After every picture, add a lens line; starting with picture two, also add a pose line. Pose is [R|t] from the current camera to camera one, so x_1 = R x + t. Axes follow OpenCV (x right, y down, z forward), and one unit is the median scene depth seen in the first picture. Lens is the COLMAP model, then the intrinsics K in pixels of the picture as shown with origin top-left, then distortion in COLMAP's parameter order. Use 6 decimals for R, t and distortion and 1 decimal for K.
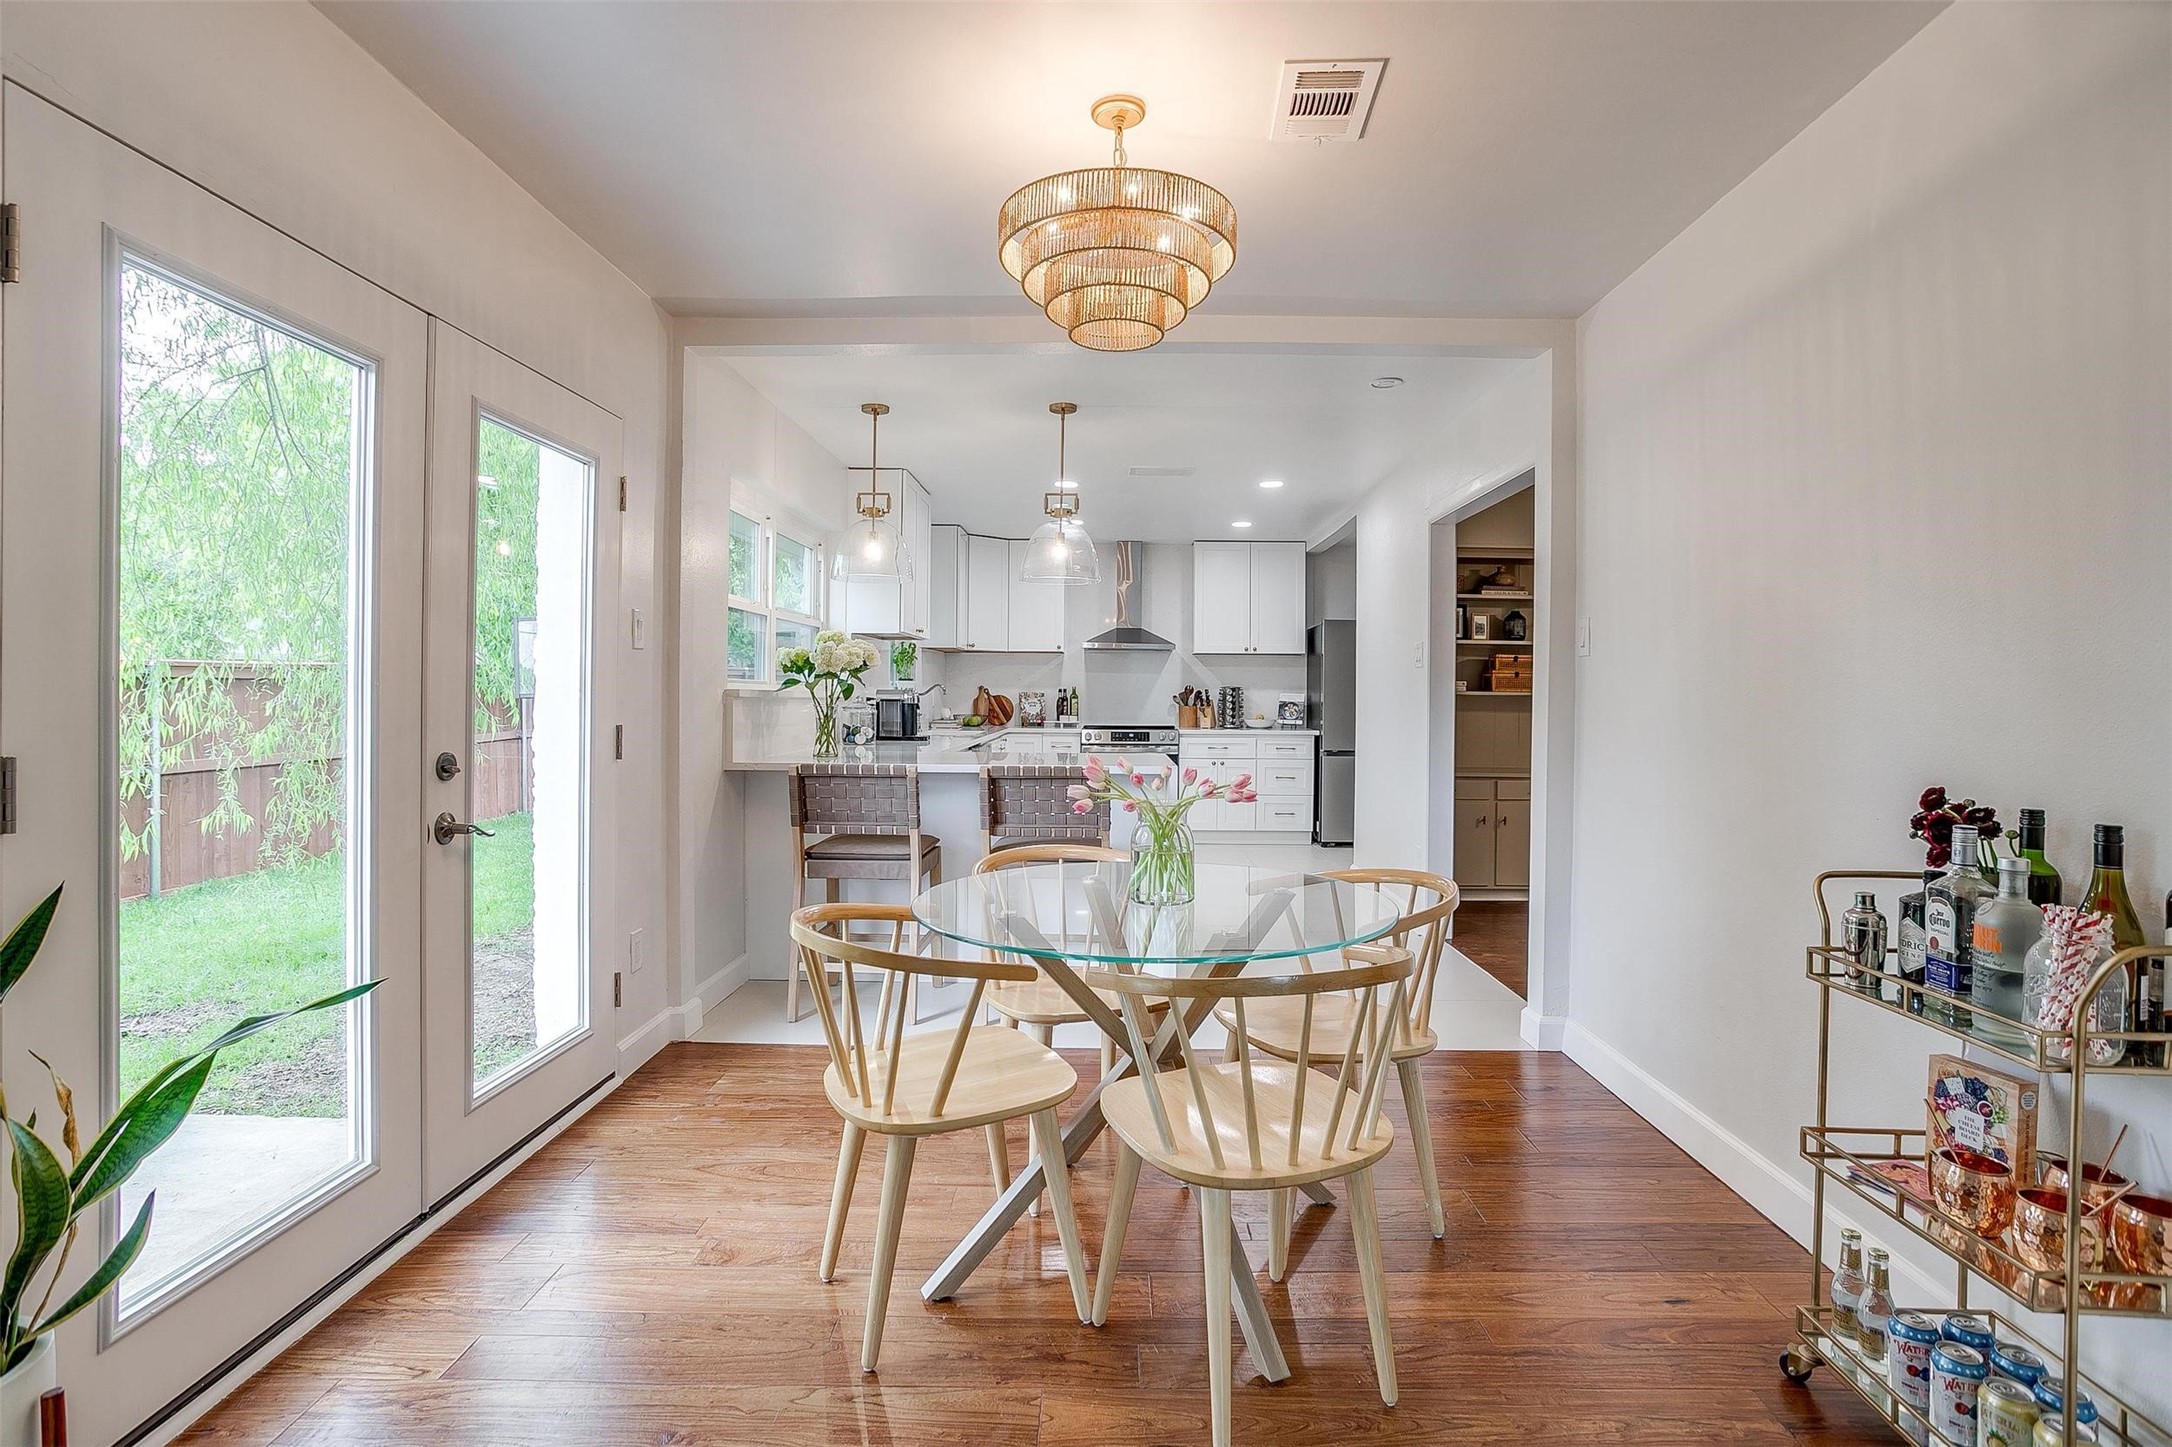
lens RADIAL K [[1060.6, 0, 1090.4], [0, 1060.6, 680.8], [0, 0, 1]] dist [-0.029672, 0.001291]
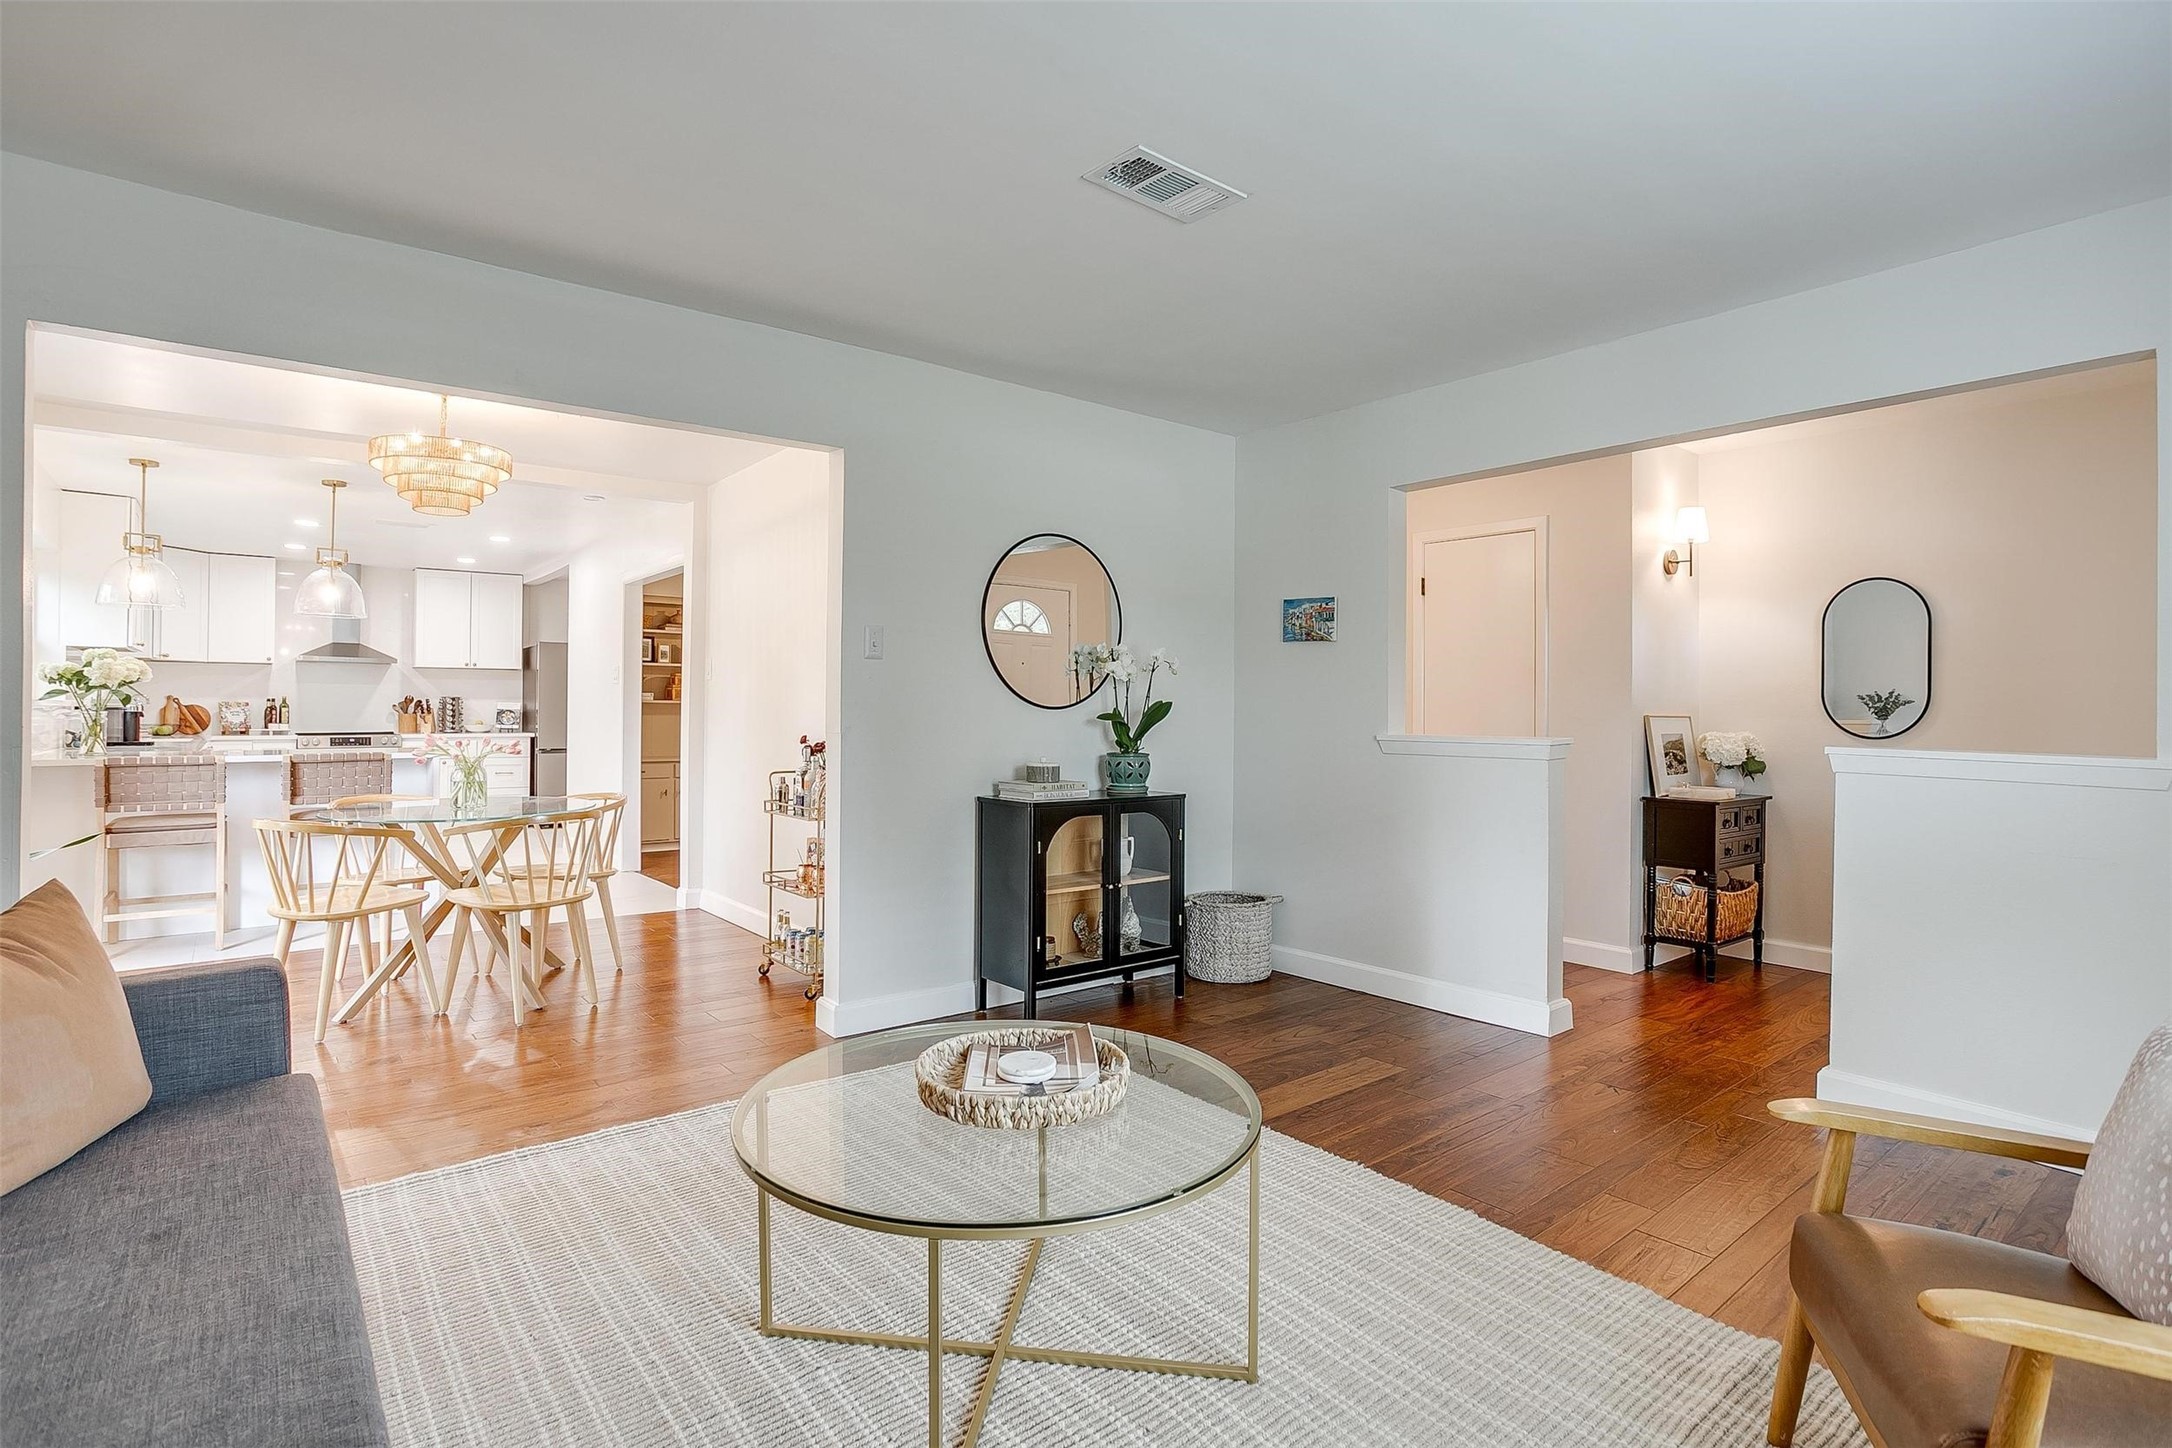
lens RADIAL K [[1032.6, 0, 1024.3], [0, 1032.6, 700.7], [0, 0, 1]] dist [-0.001913, 0.000275]
pose [[0.785522, -0.000885, 0.618833, -0.075158], [-0.005041, 0.999957, 0.007830, -0.001940], [-0.618813, -0.009270, 0.785484, -0.275763]]
